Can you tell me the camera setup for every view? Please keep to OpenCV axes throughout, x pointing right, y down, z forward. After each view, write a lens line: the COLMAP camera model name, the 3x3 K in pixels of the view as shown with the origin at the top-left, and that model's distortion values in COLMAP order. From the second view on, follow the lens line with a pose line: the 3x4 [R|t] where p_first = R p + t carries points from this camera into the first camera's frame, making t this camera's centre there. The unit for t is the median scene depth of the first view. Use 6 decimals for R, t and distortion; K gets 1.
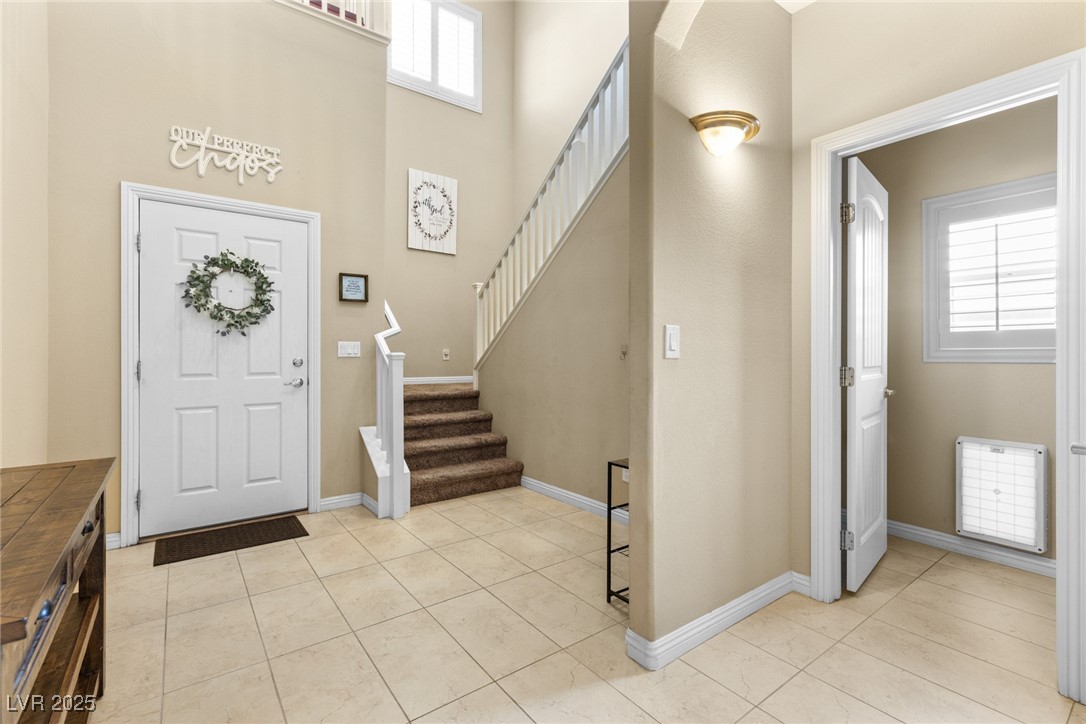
lens RADIAL K [[488.1, 0, 545.9], [0, 488.1, 352.8], [0, 0, 1]] dist [0.004156, 0.000555]
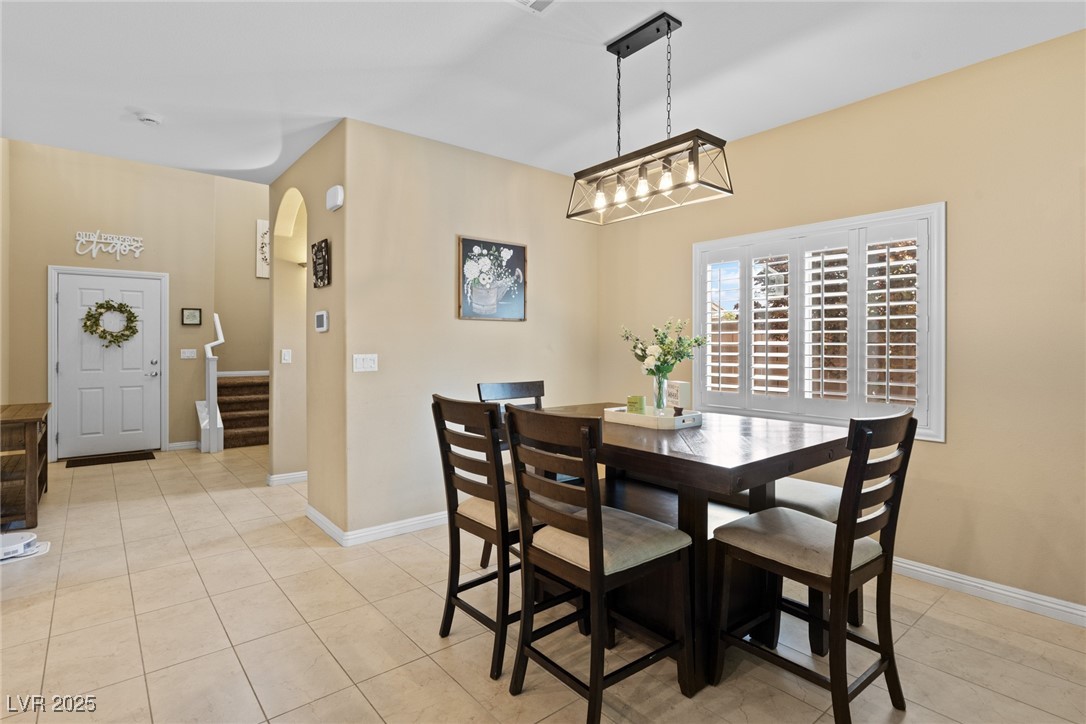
lens RADIAL K [[535.5, 0, 538.8], [0, 535.5, 341.9], [0, 0, 1]] dist [-0.001670, 0.000006]
pose [[0.998782, 0.000074, 0.049347, 0.788018], [-0.000016, 0.999999, -0.001184, -0.052427], [-0.049347, 0.001181, 0.998781, -0.986718]]
